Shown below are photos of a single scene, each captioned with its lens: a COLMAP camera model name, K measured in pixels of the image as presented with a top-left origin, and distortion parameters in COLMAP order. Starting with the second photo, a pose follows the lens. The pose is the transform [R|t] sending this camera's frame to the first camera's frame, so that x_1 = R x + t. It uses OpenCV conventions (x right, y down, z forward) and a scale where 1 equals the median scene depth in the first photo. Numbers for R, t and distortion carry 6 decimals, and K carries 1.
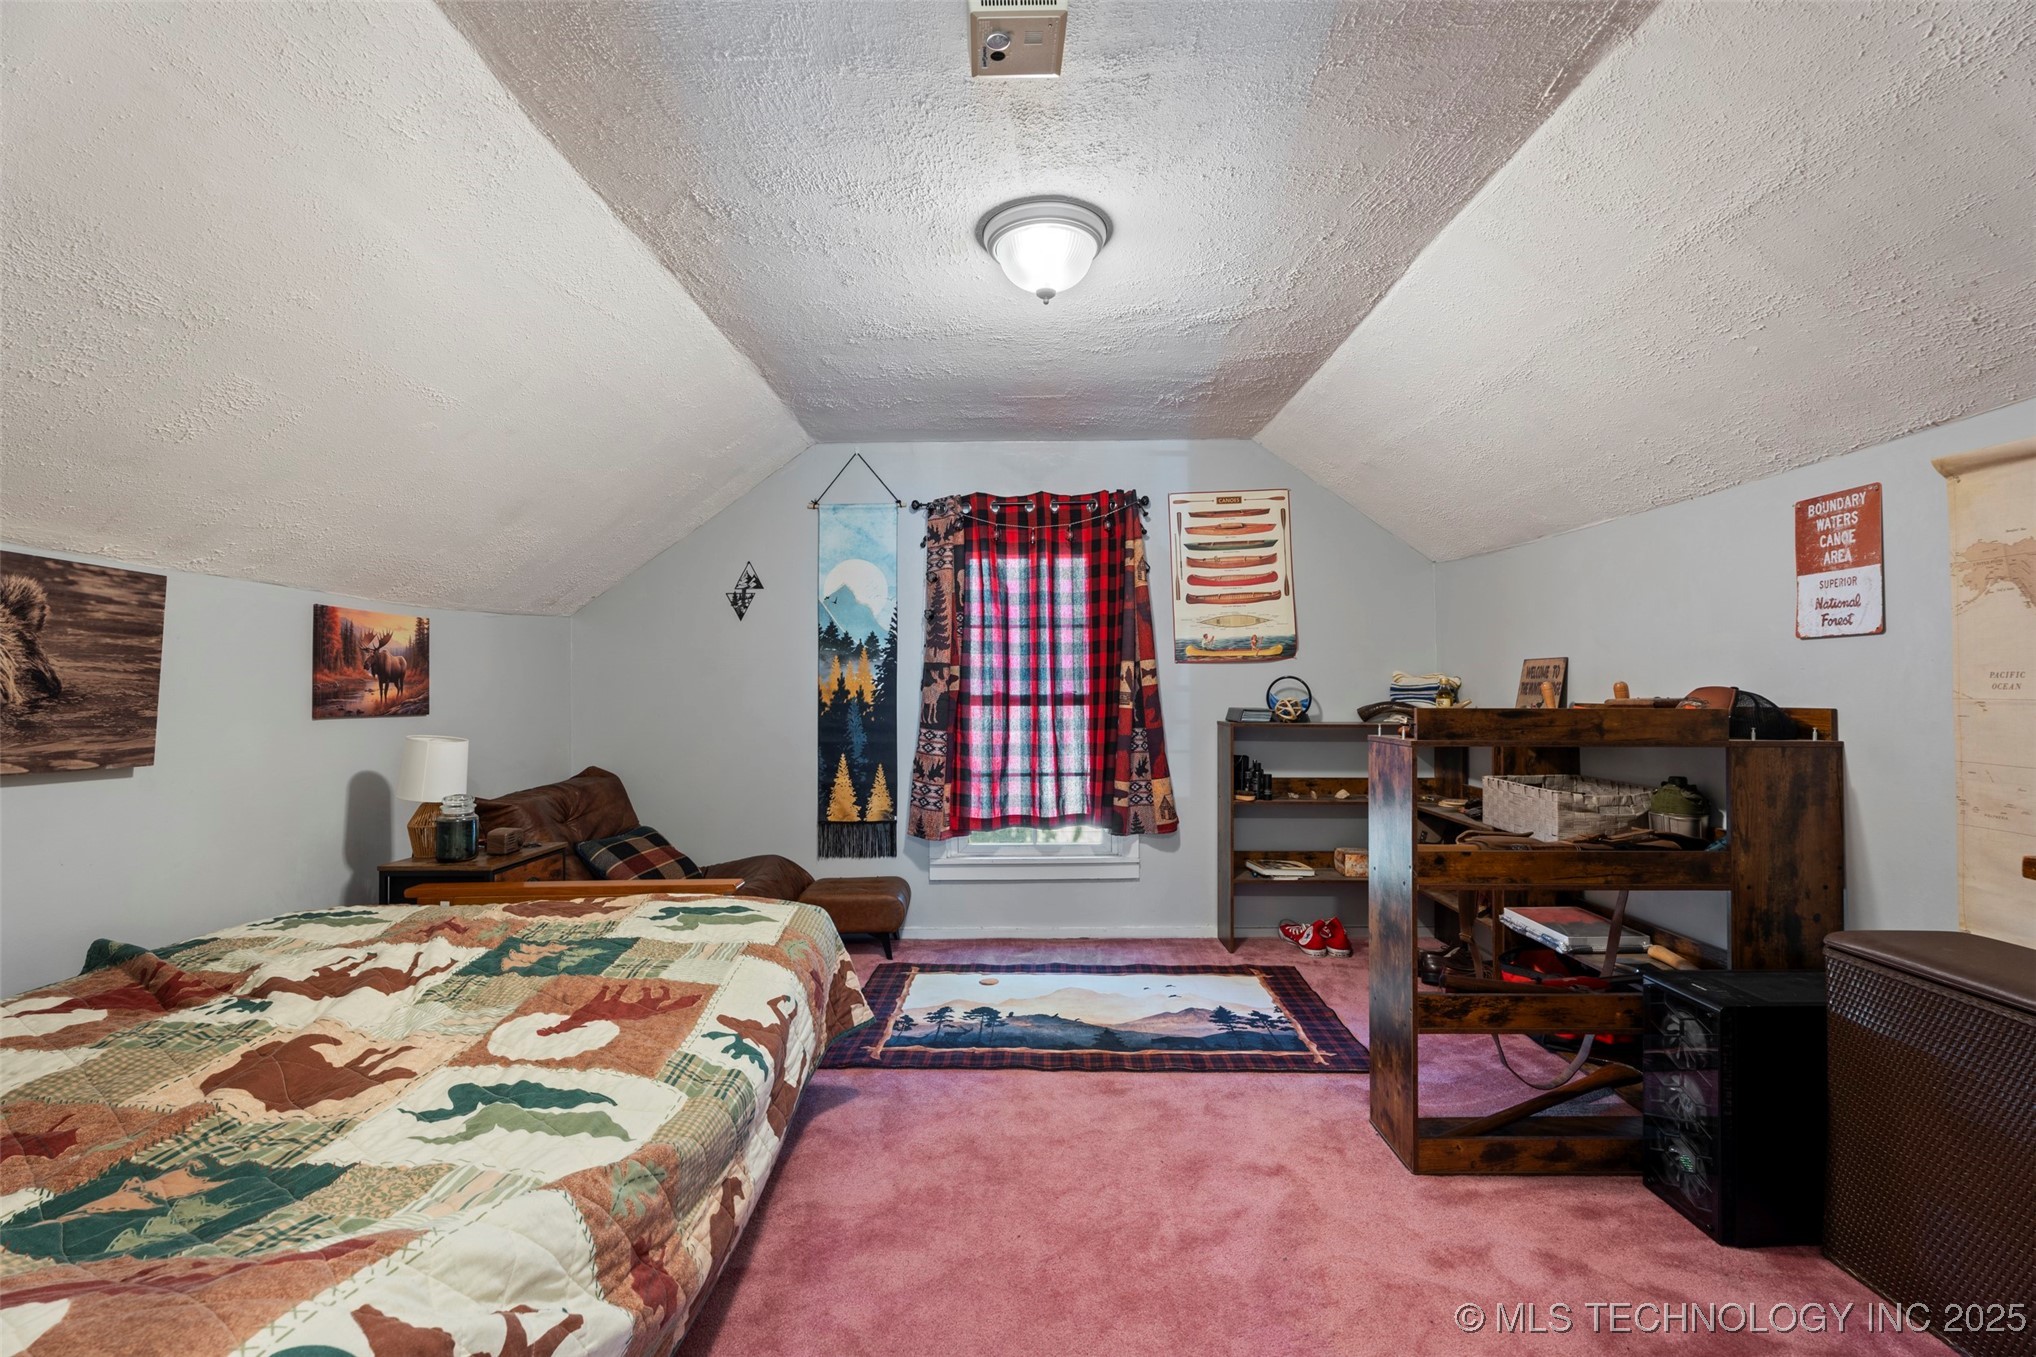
lens RADIAL K [[922.5, 0, 1015.7], [0, 922.5, 681.1], [0, 0, 1]] dist [-0.012761, 0.001138]
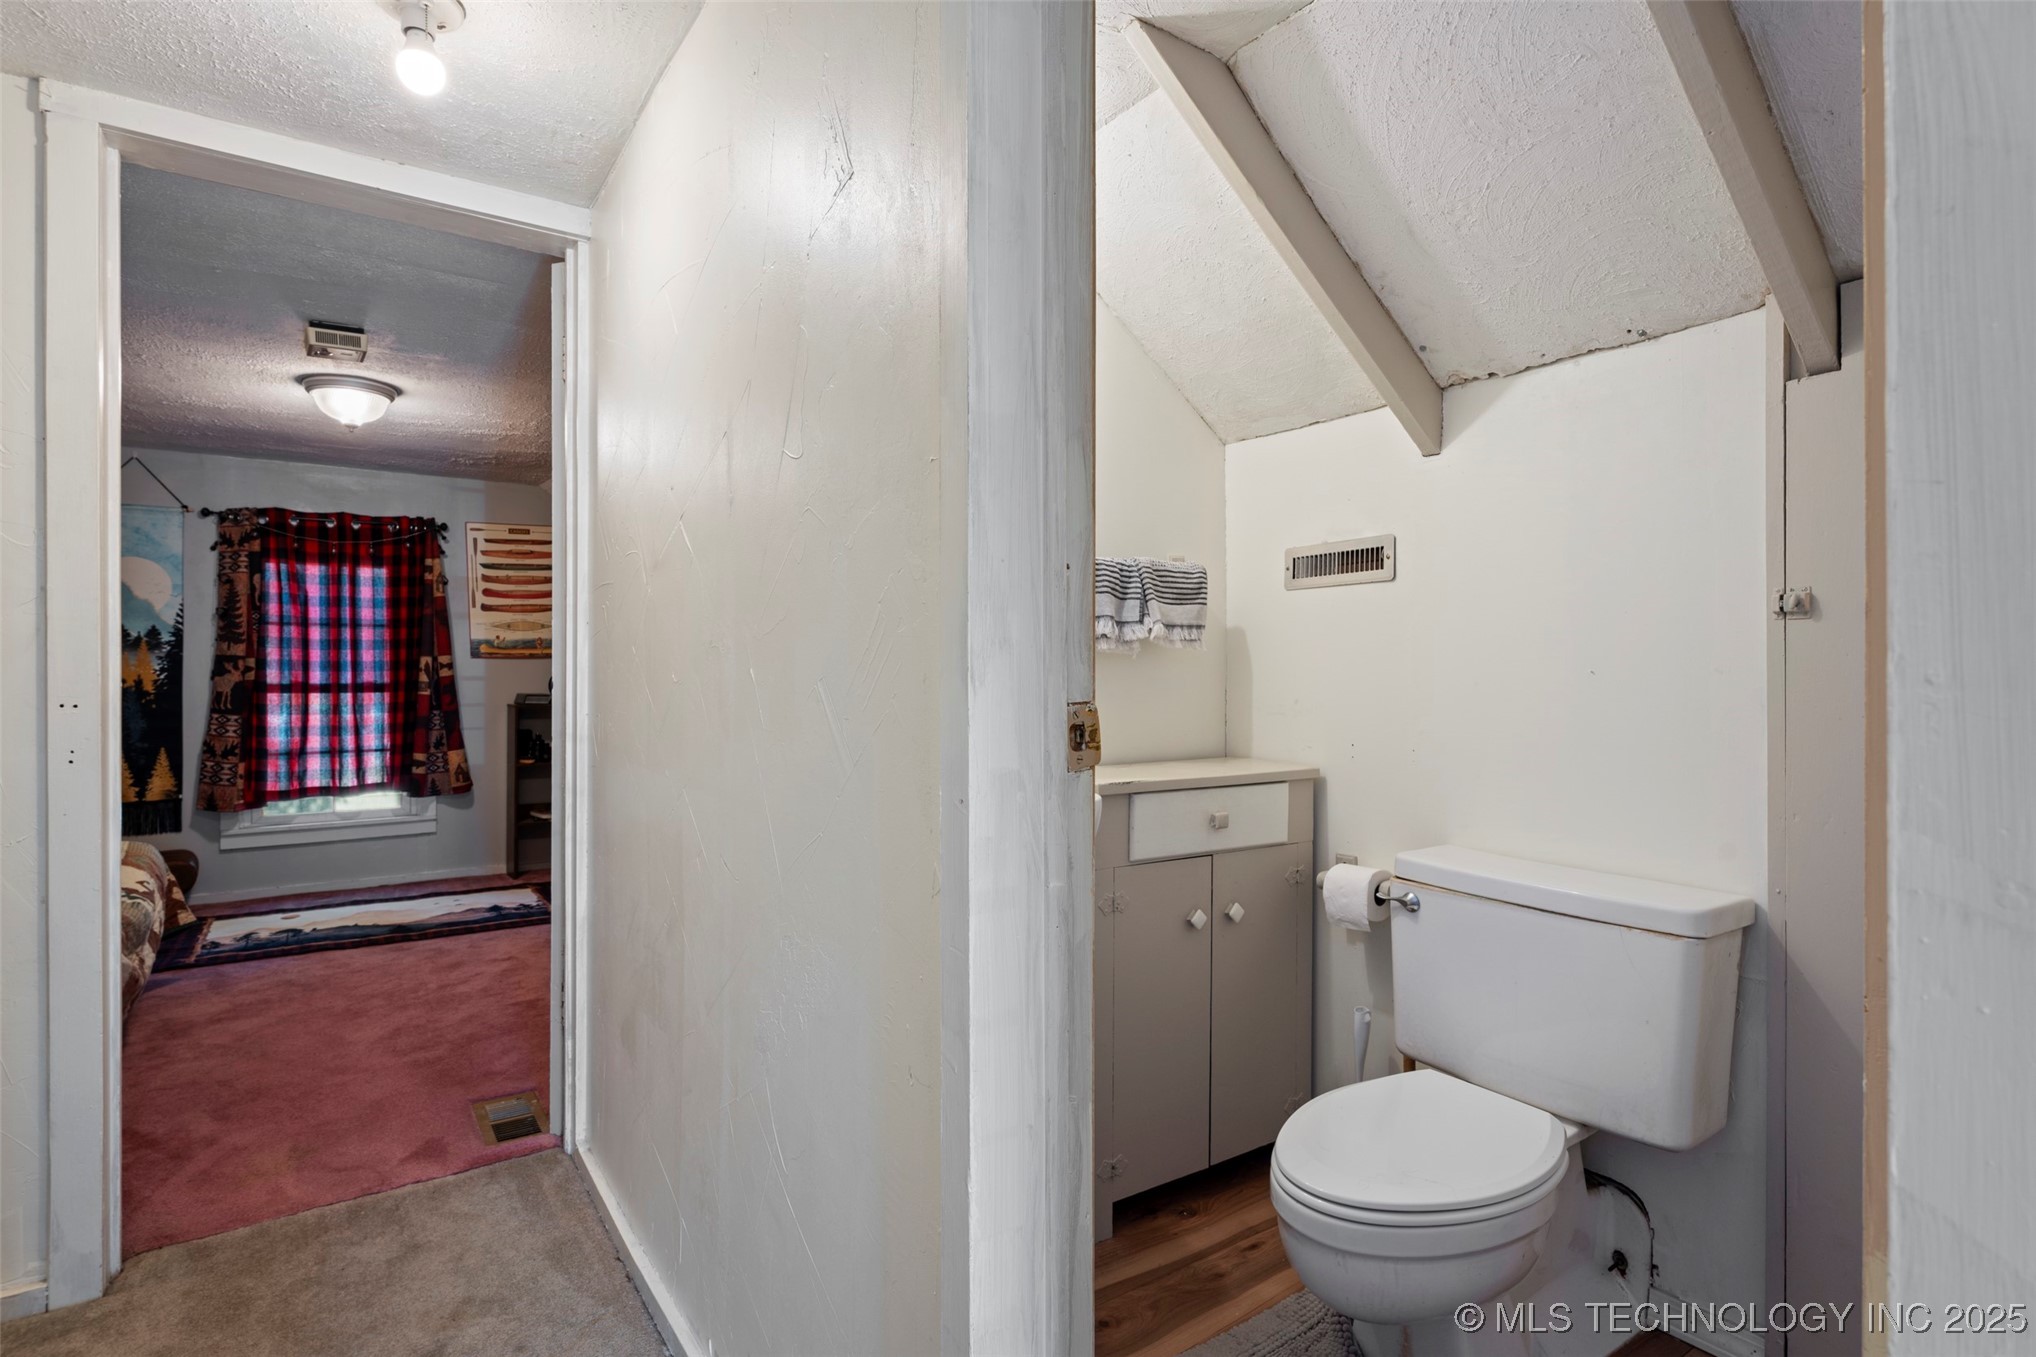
lens RADIAL K [[1009.6, 0, 1019.5], [0, 1009.6, 674.8], [0, 0, 1]] dist [-0.000157, 0.001733]
pose [[0.810272, 0.004233, 0.586039, -0.027107], [-0.009349, 0.999940, 0.005704, -0.011822], [-0.585980, -0.010101, 0.810263, -0.559657]]
